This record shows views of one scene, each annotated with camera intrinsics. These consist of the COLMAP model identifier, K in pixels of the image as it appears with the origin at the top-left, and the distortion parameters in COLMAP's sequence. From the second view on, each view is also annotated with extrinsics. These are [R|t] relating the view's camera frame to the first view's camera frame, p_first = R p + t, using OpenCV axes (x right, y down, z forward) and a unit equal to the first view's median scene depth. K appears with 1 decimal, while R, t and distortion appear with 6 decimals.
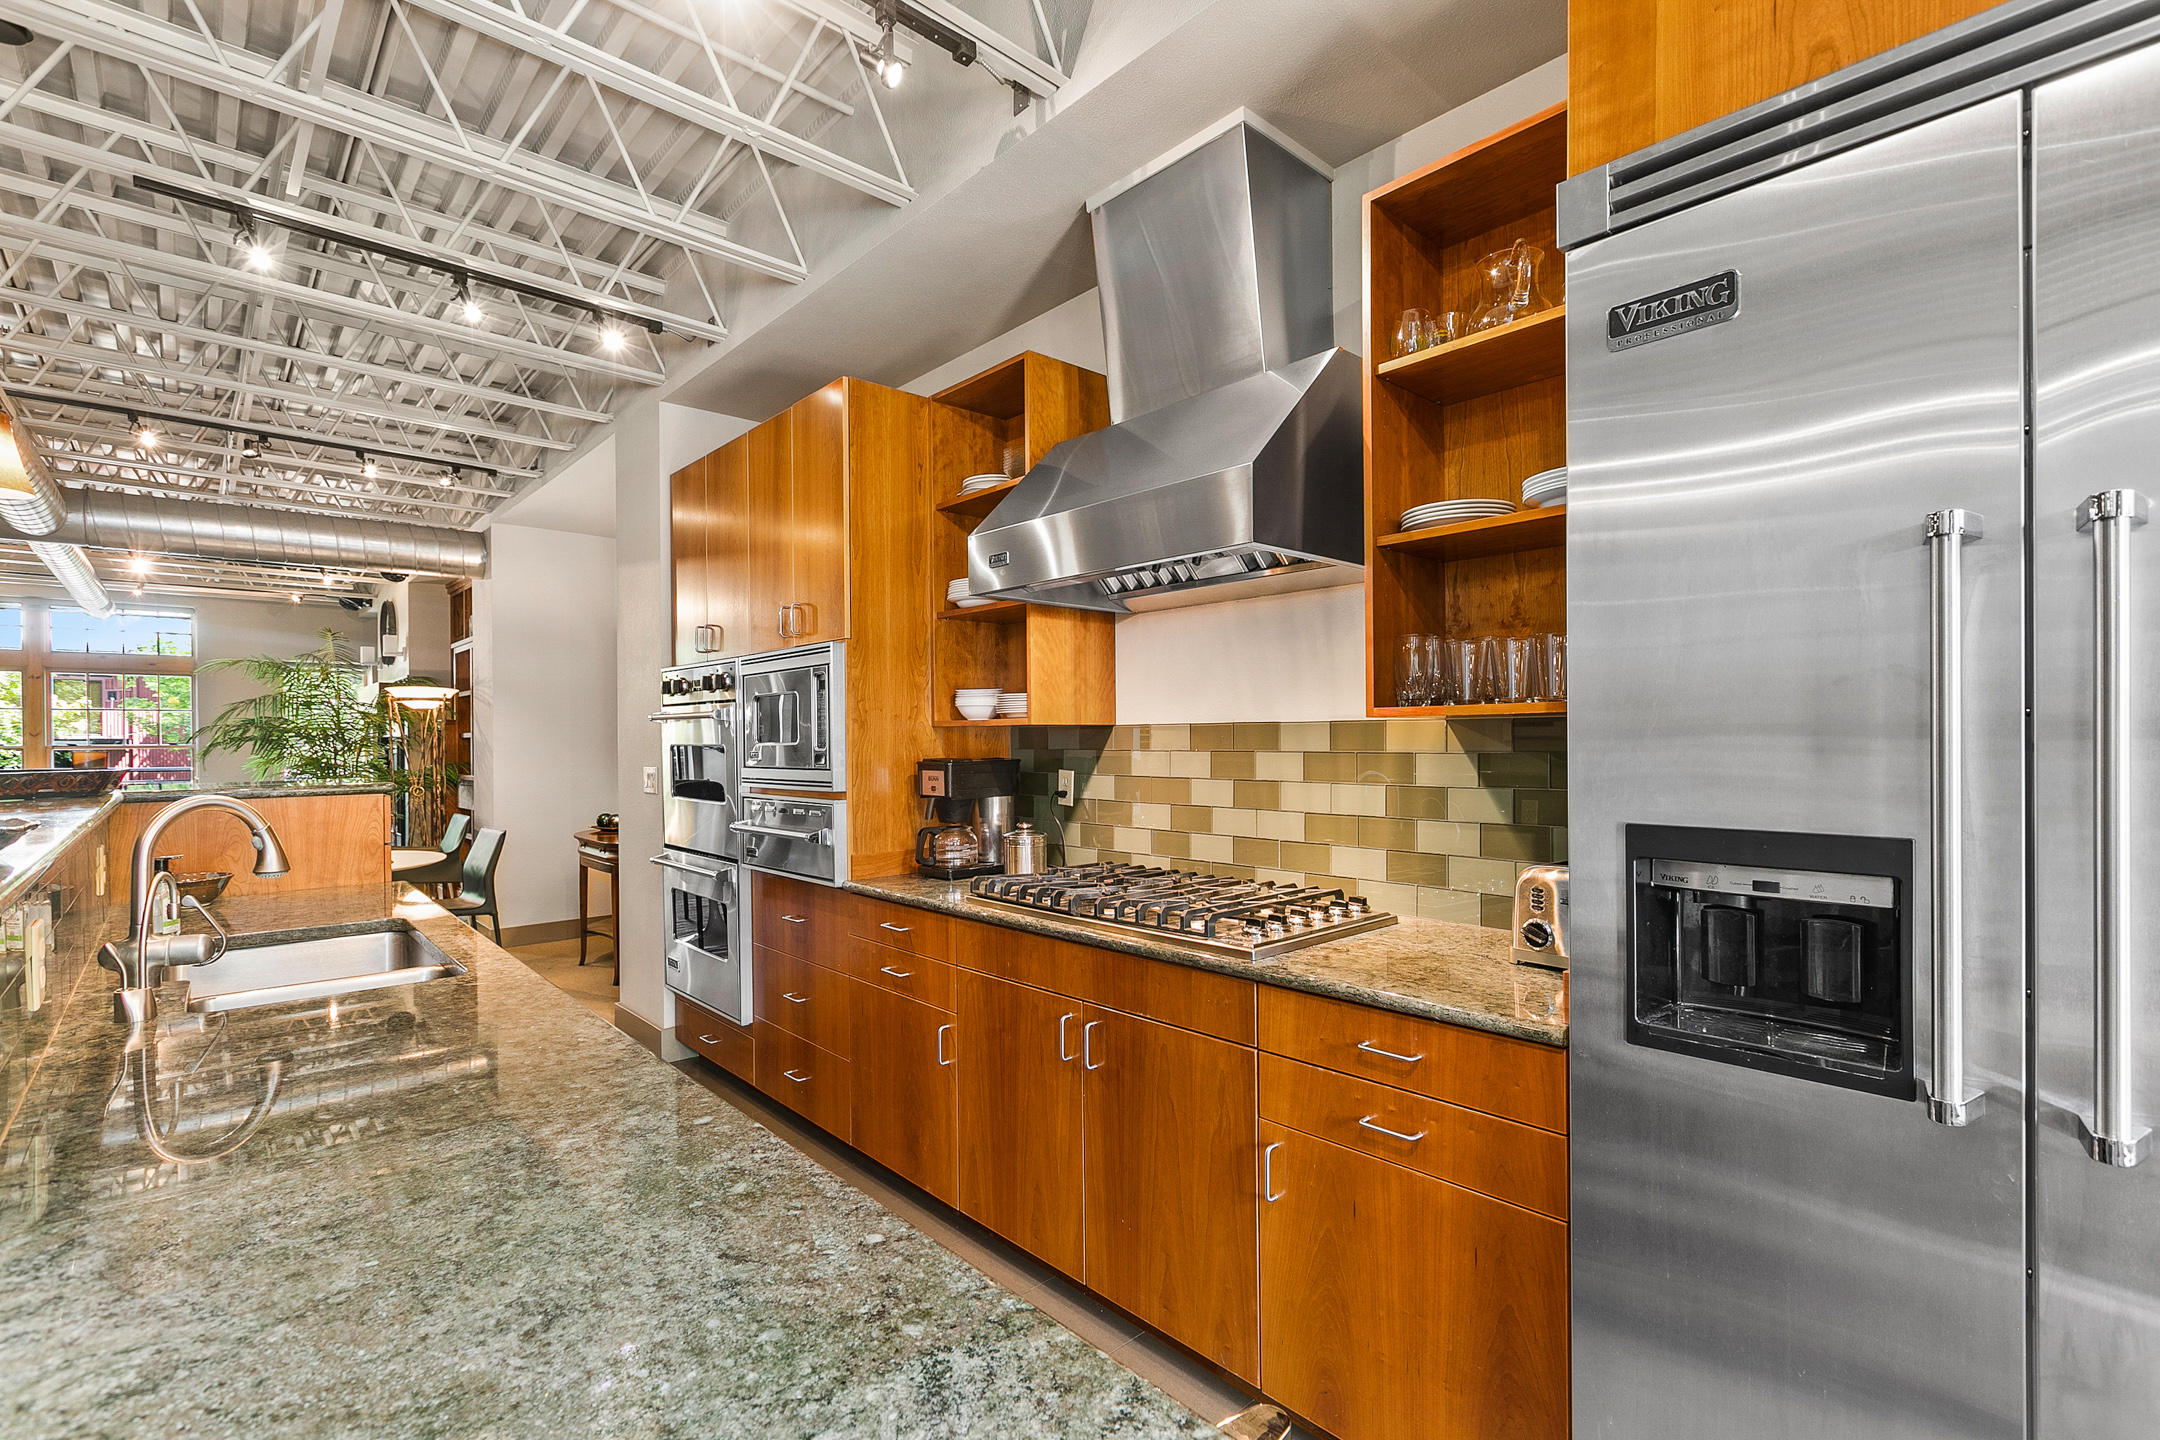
lens RADIAL K [[979.5, 0, 1093.3], [0, 979.5, 733.1], [0, 0, 1]] dist [0.001357, 0.000324]
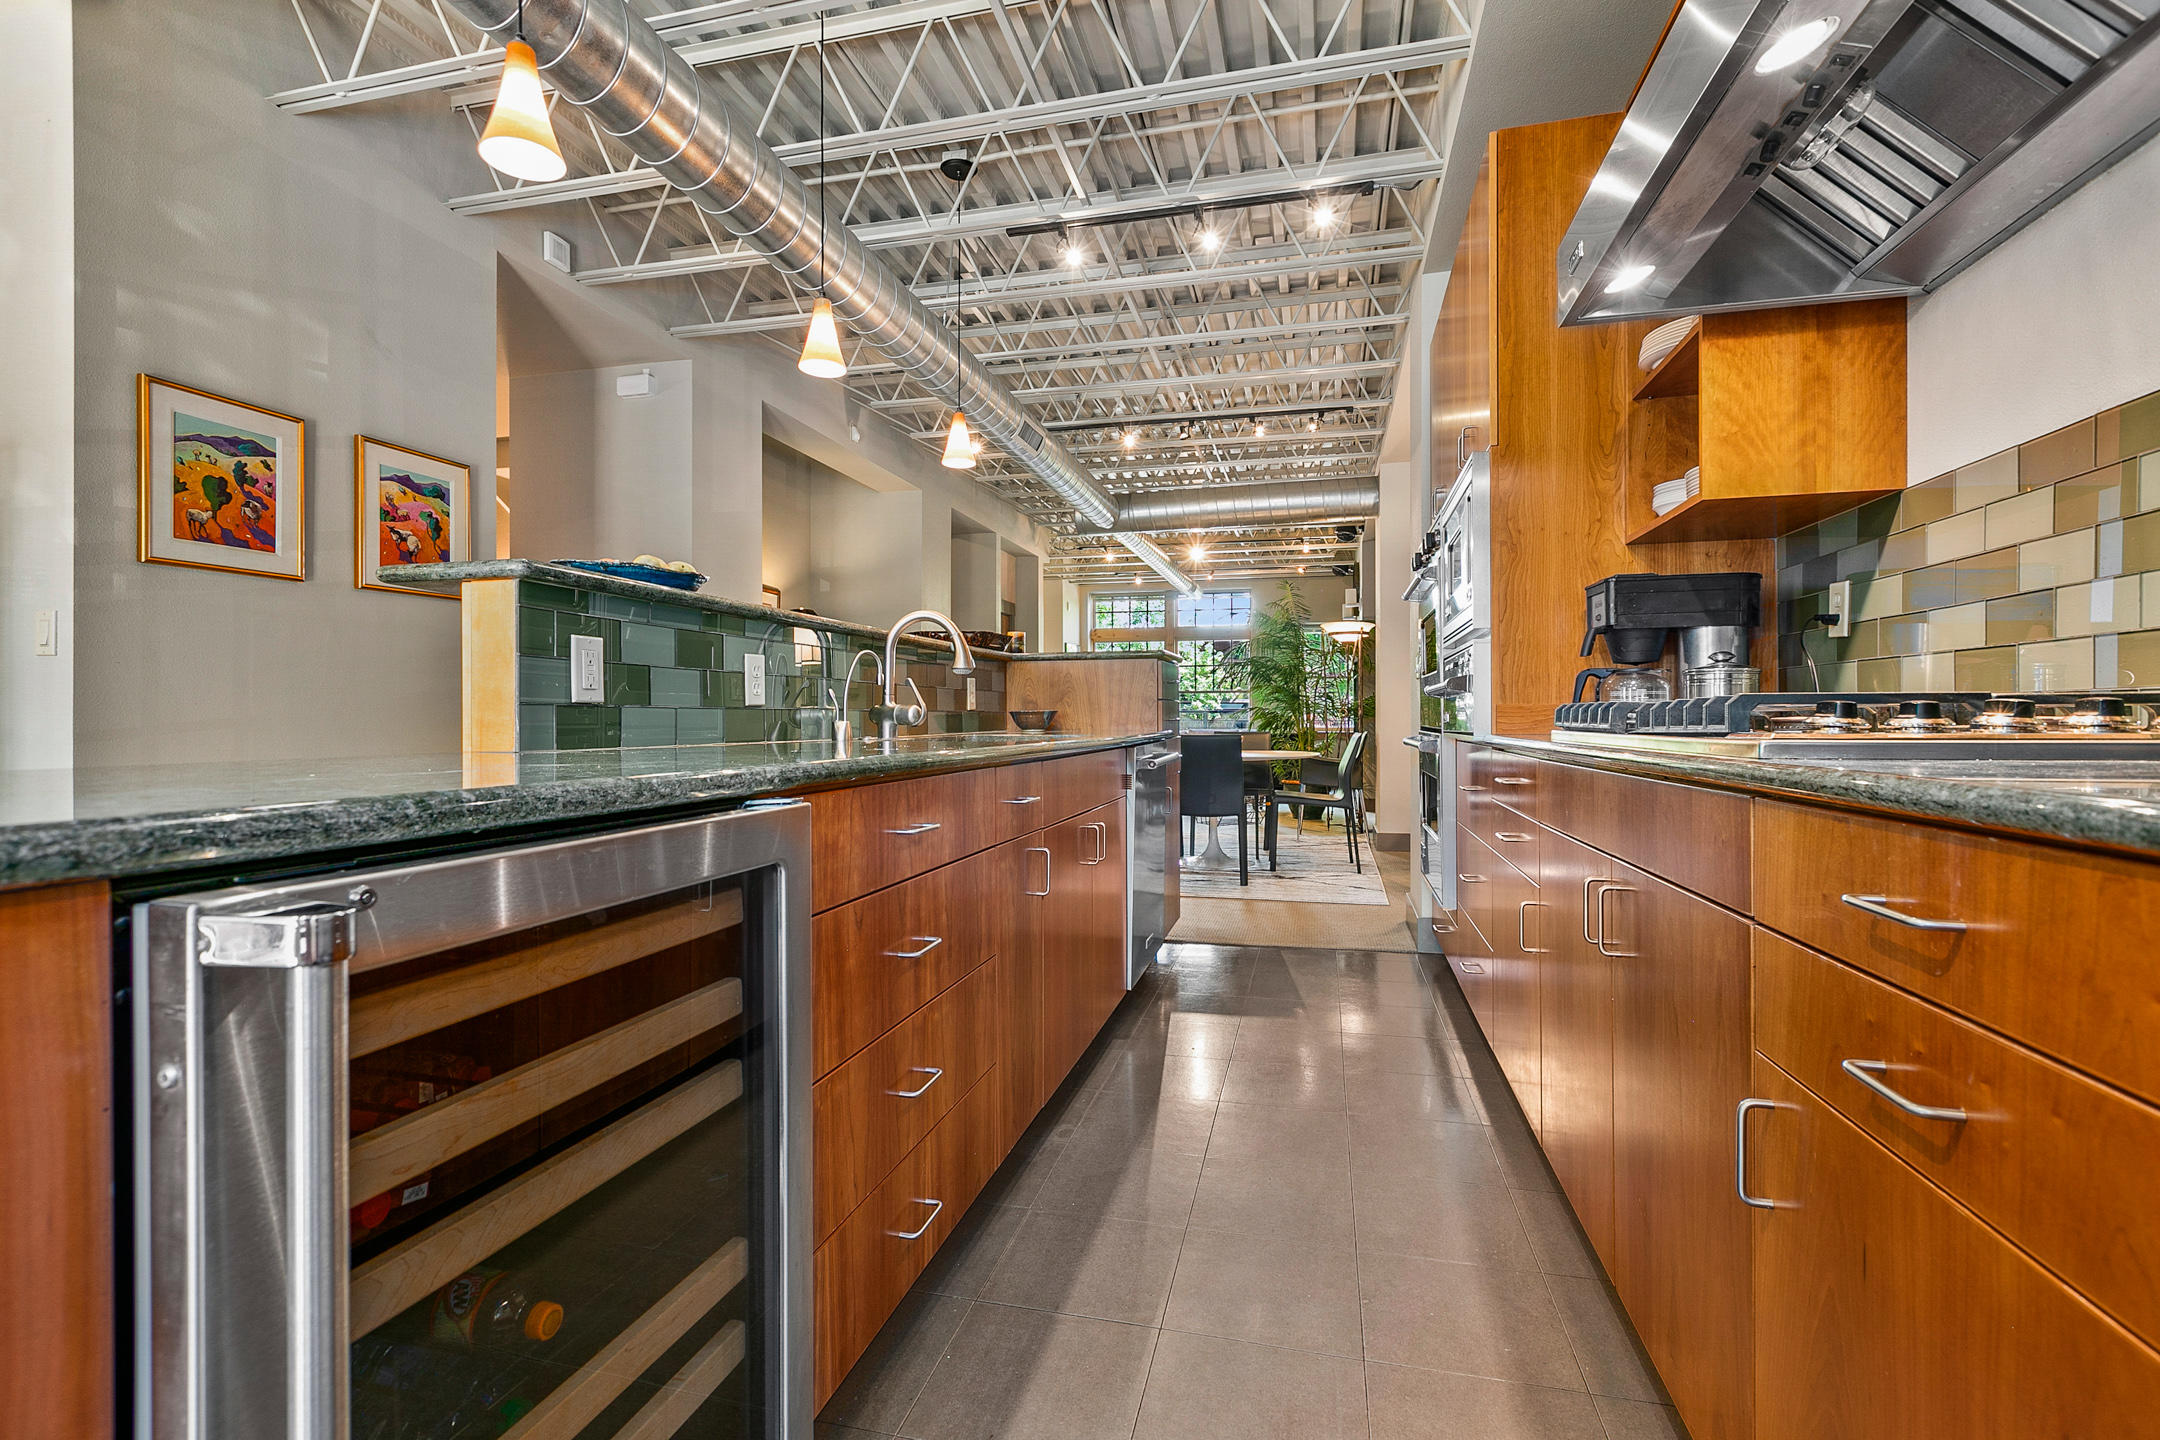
lens RADIAL K [[979.5, 0, 1089.7], [0, 979.5, 714.3], [0, 0, 1]] dist [0.001357, 0.000324]
pose [[0.548266, -0.002538, -0.836300, 0.248987], [0.007220, 0.999972, 0.001698, 0.124541], [0.836273, -0.006969, 0.548270, 0.245200]]
